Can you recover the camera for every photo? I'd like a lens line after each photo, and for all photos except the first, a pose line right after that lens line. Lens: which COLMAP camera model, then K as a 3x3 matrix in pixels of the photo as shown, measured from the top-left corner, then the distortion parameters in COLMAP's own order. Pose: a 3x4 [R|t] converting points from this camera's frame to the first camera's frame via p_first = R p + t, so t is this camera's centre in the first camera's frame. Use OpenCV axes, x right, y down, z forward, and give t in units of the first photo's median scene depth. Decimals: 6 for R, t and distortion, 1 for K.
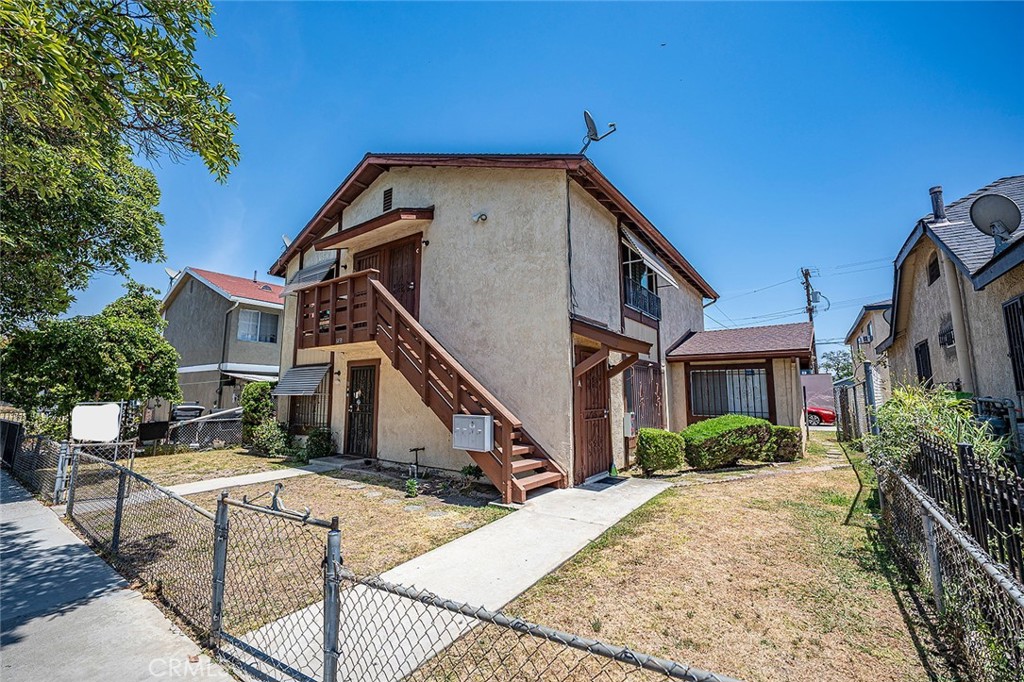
lens RADIAL K [[423.1, 0, 518.0], [0, 423.1, 336.1], [0, 0, 1]] dist [-0.015247, 0.000661]
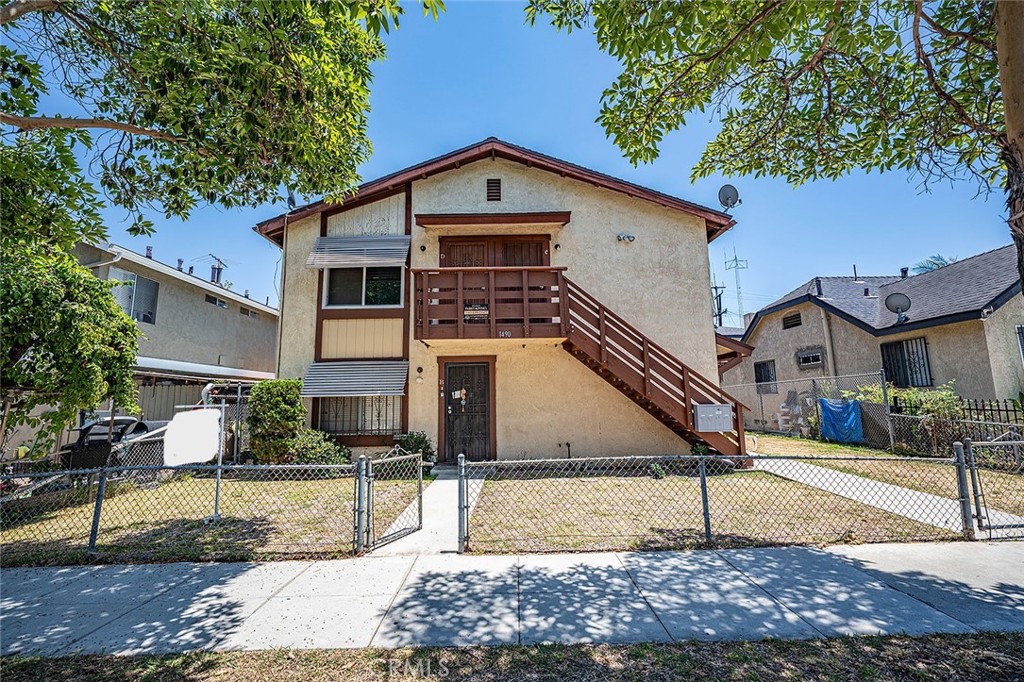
lens RADIAL K [[423.1, 0, 513.1], [0, 423.1, 343.4], [0, 0, 1]] dist [-0.015247, 0.000661]
pose [[0.813334, 0.065131, 0.578139, -0.878218], [-0.061855, 0.997762, -0.025385, 0.049097], [-0.578499, -0.015115, 0.815543, 0.208269]]
